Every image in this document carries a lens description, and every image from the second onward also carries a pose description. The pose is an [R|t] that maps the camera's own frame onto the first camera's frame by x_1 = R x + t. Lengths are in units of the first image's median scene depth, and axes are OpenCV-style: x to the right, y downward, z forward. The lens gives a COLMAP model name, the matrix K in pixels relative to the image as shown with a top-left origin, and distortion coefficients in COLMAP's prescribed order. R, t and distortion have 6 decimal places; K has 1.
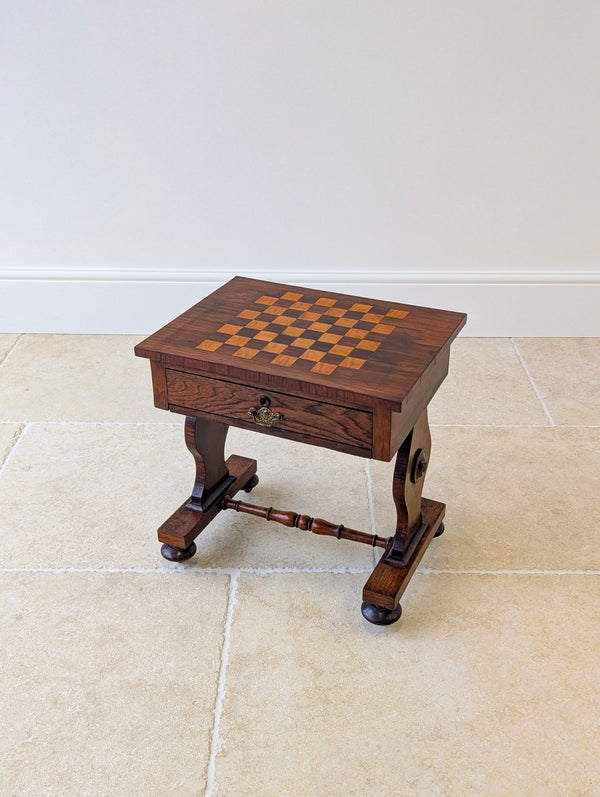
lens RADIAL K [[859.2, 0, 315.1], [0, 859.2, 395.3], [0, 0, 1]] dist [0.064505, -0.023035]
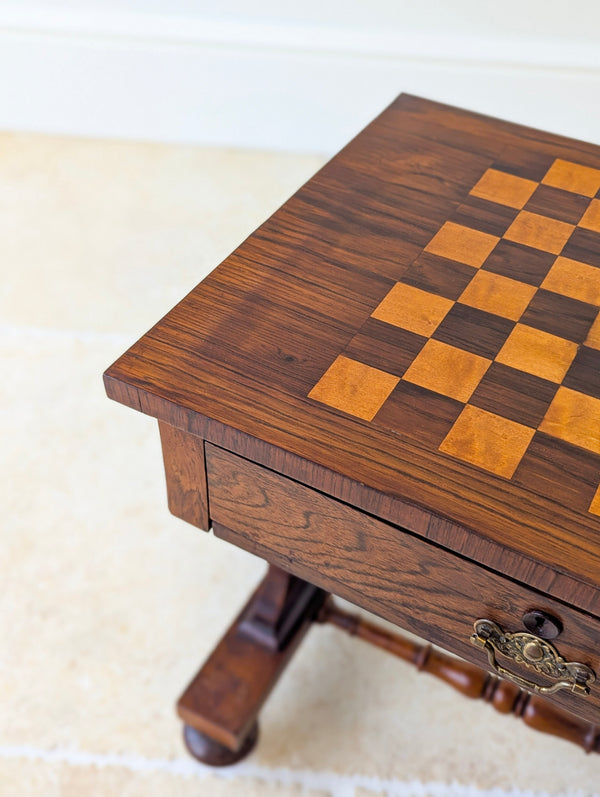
lens RADIAL K [[868.5, 0, 309.5], [0, 868.5, 408.5], [0, 0, 1]] dist [0.060880, -0.031942]
pose [[0.996250, 0.078619, -0.036115, -0.121019], [-0.065053, 0.955901, 0.286395, -0.129438], [0.057039, -0.282972, 0.957431, 0.681125]]
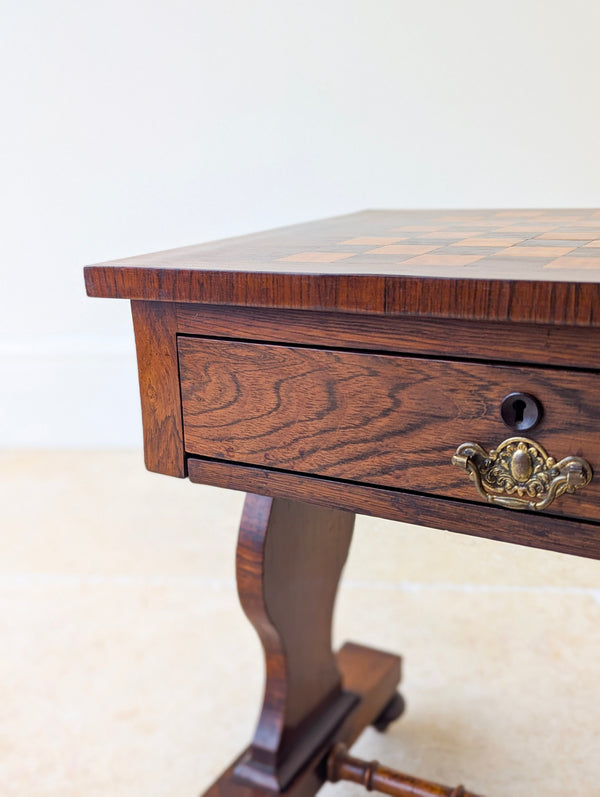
lens RADIAL K [[858.4, 0, 297.8], [0, 858.4, 395.7], [0, 0, 1]] dist [0.143540, -0.429014]
pose [[0.994463, -0.005771, -0.104927, -0.092098], [-0.018409, 0.973483, -0.228016, 0.060191], [0.103461, 0.228685, 0.967987, 0.674647]]
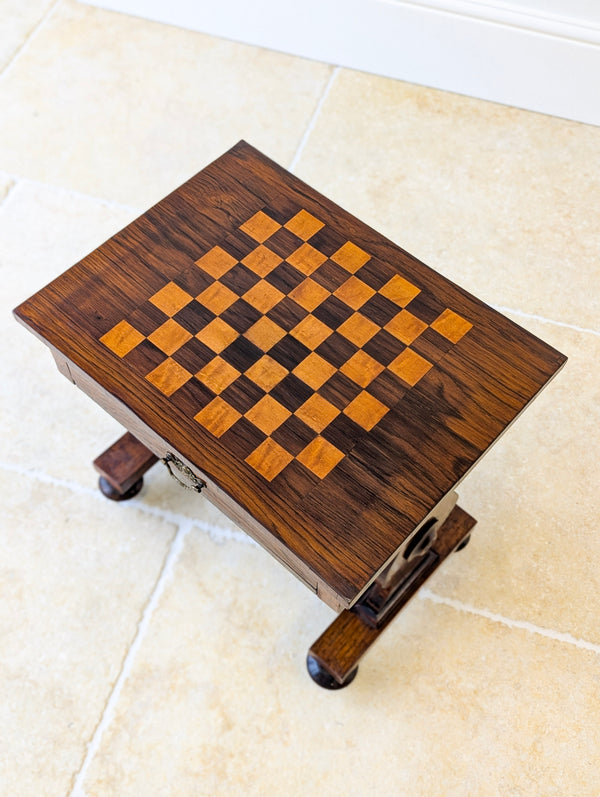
lens RADIAL K [[853.0, 0, 310.9], [0, 853.0, 396.0], [0, 0, 1]] dist [0.063628, -0.039914]
pose [[0.954091, 0.270475, -0.128663, 0.094378], [-0.169320, 0.841398, 0.513206, -0.348694], [0.247066, -0.467860, 0.848567, 0.465994]]
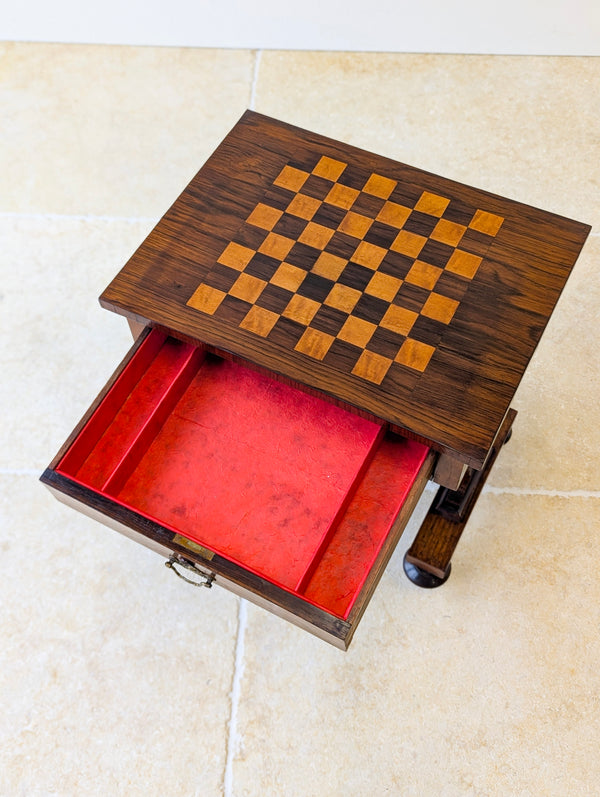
lens RADIAL K [[853.0, 0, 310.9], [0, 853.0, 396.0], [0, 0, 1]] dist [0.063628, -0.039914]
pose [[0.998757, 0.033910, -0.036528, -0.011753], [-0.011162, 0.866444, 0.499149, -0.316718], [0.048576, -0.498121, 0.865746, 0.360670]]
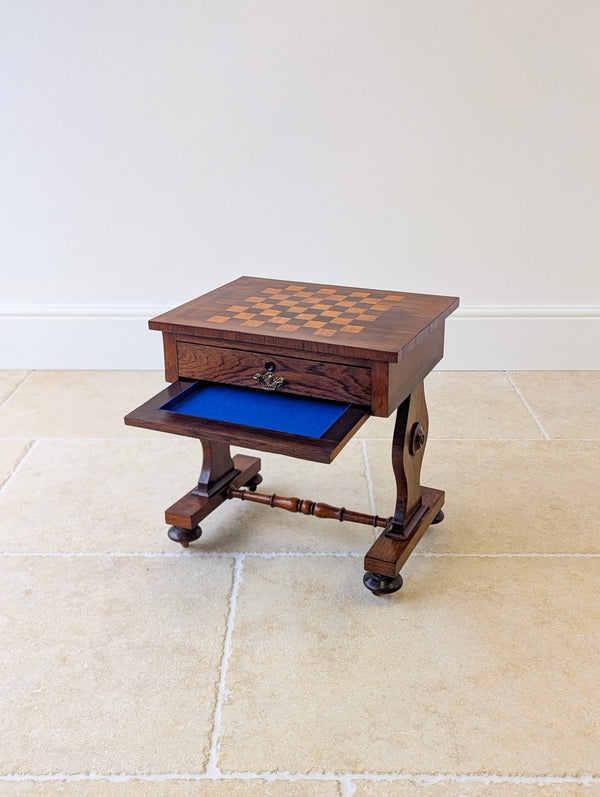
lens RADIAL K [[867.3, 0, 305.9], [0, 867.3, 380.3], [0, 0, 1]] dist [0.057581, -0.031498]
pose [[0.999952, -0.006118, -0.007591, -0.005922], [0.004937, 0.989155, -0.146789, 0.167946], [0.008407, 0.146745, 0.989139, -0.052057]]
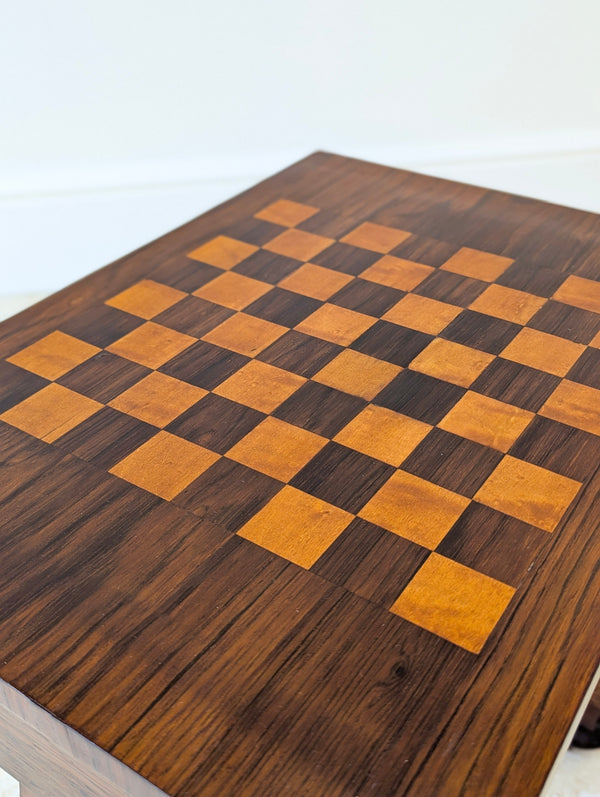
lens RADIAL K [[871.0, 0, 328.7], [0, 871.0, 398.5], [0, 0, 1]] dist [0.009796, -0.017114]
pose [[0.151967, -0.575393, 0.803635, -0.261391], [0.488971, 0.750376, 0.444796, -0.199225], [-0.858961, 0.325359, 0.395383, 0.883164]]
